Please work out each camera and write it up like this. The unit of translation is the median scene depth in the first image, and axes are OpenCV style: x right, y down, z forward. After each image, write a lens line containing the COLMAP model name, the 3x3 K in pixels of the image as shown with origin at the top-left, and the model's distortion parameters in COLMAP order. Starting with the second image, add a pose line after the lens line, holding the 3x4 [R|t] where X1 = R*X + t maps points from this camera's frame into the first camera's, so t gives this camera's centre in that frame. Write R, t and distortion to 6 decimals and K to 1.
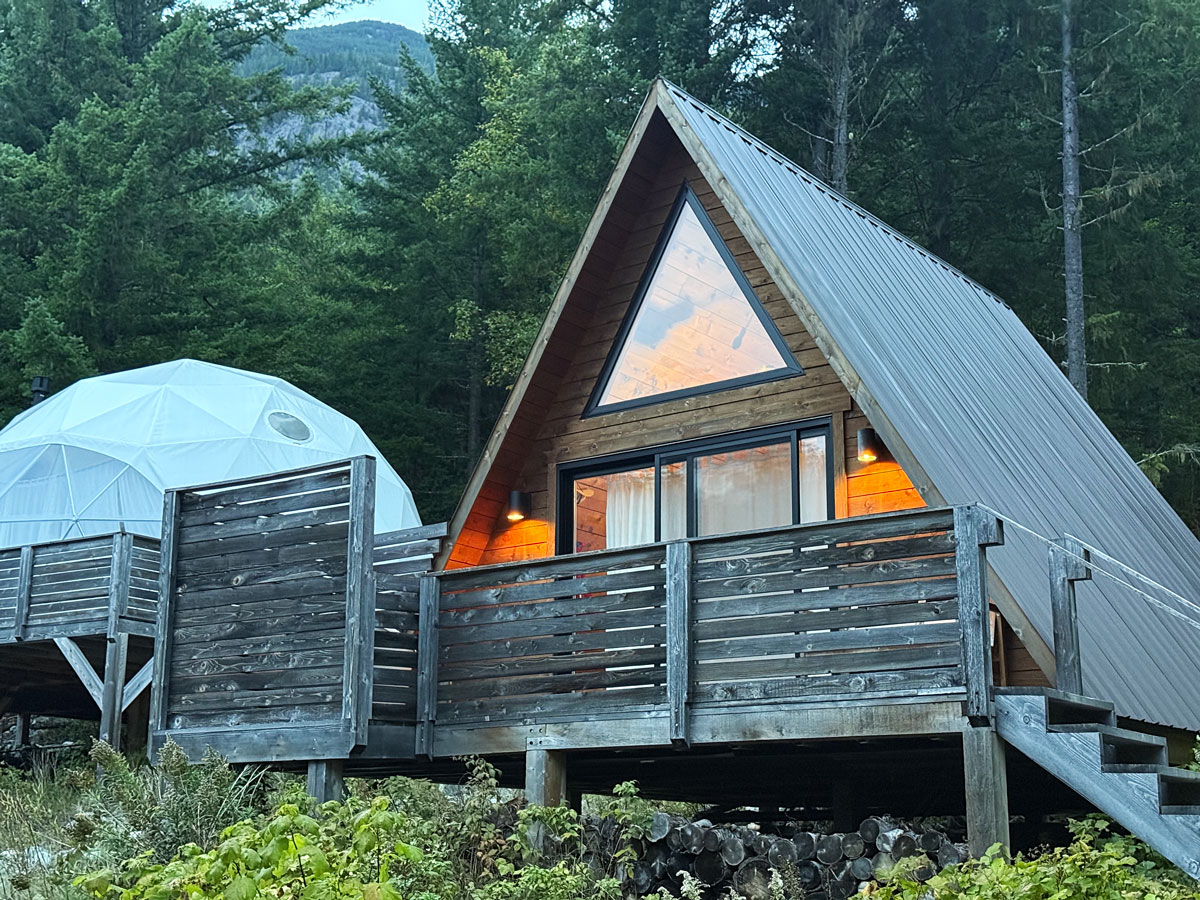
lens RADIAL K [[1579.7, 0, 599.1], [0, 1579.7, 452.3], [0, 0, 1]] dist [0.072208, 0.000000]
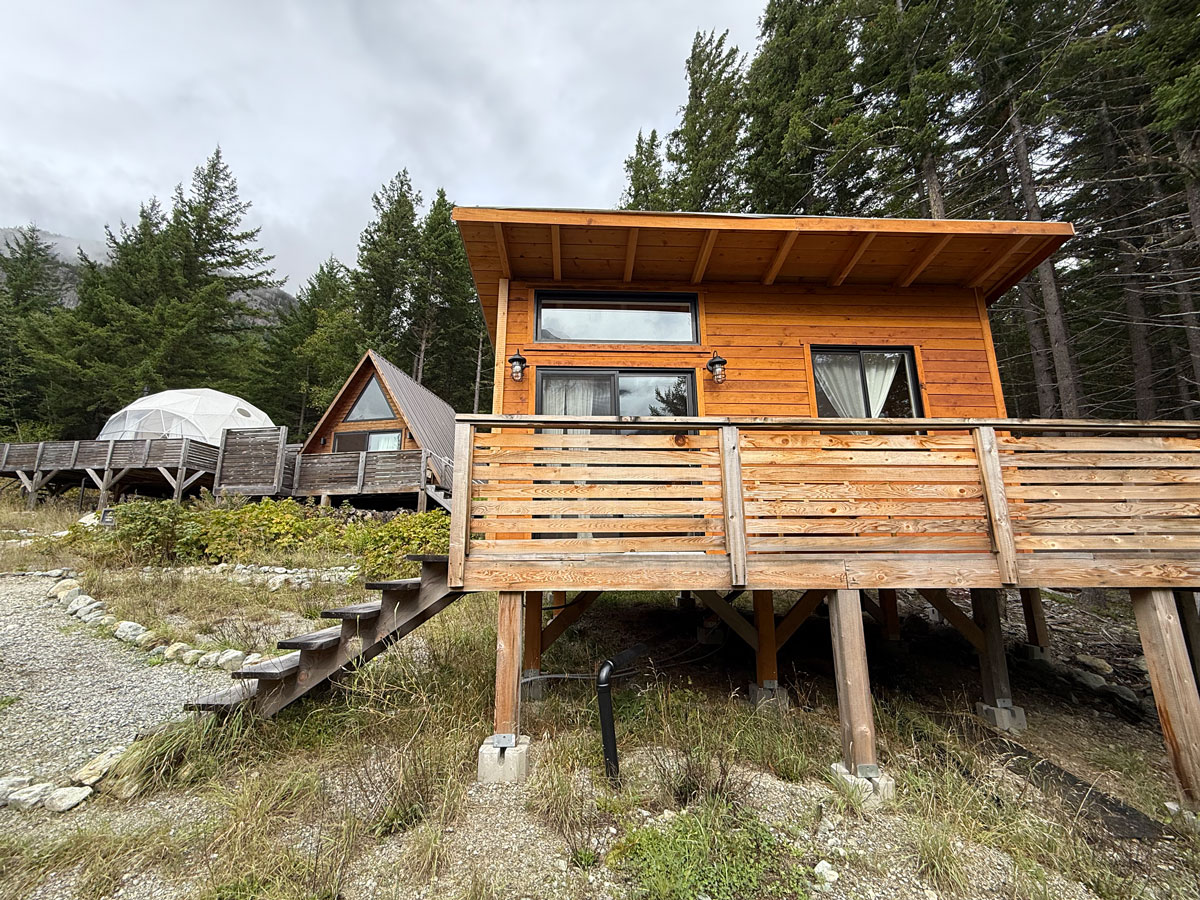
lens RADIAL K [[476.6, 0, 598.7], [0, 476.6, 451.1], [0, 0, 1]] dist [-0.003499, -0.000428]
pose [[0.874360, 0.089526, 0.476949, -0.011283], [-0.098844, 0.995087, -0.005578, -0.006202], [-0.475105, -0.042267, 0.878913, -0.473164]]
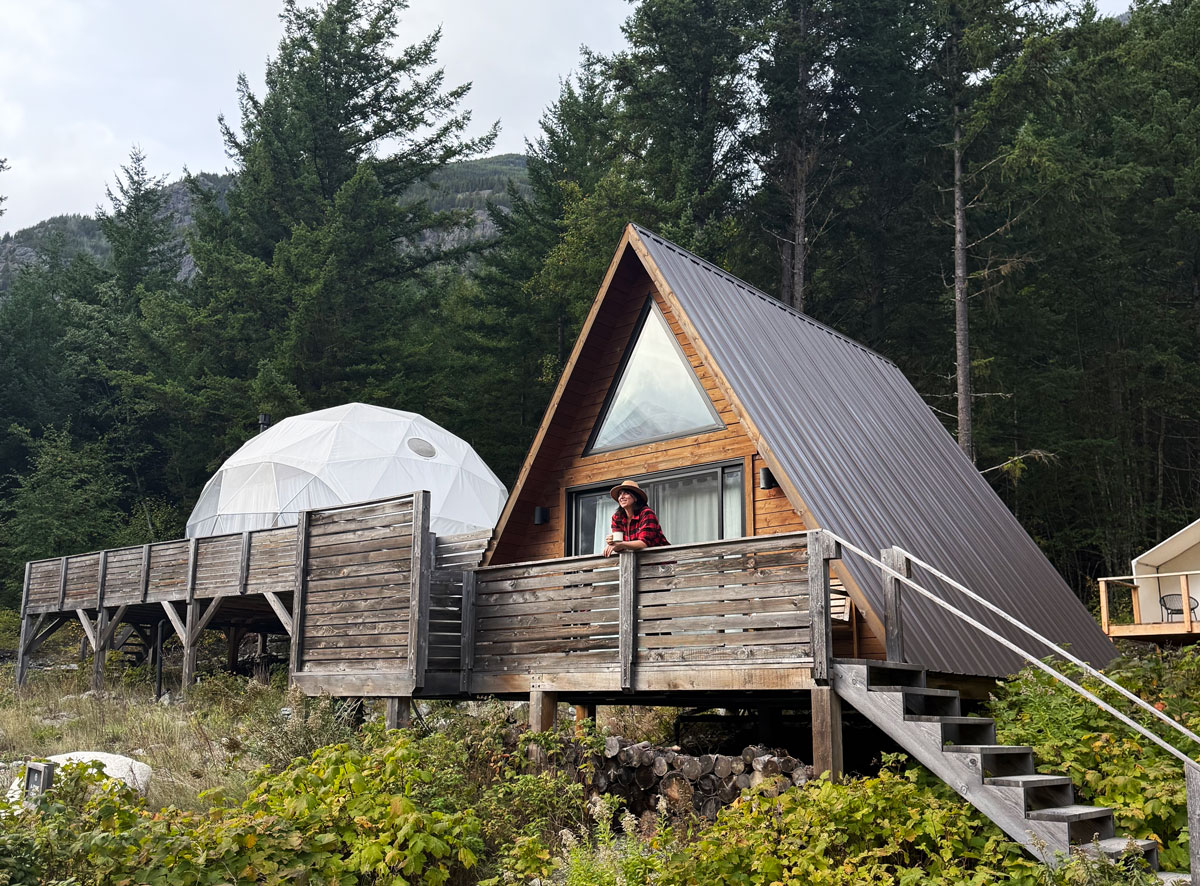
lens RADIAL K [[1048.8, 0, 614.7], [0, 1048.8, 481.5], [0, 0, 1]] dist [0.071193, -0.006349]
pose [[0.997920, -0.010415, -0.063621, 0.080796], [0.013179, 0.998981, 0.043171, -0.039944], [0.063107, -0.043920, 0.997040, 0.030054]]
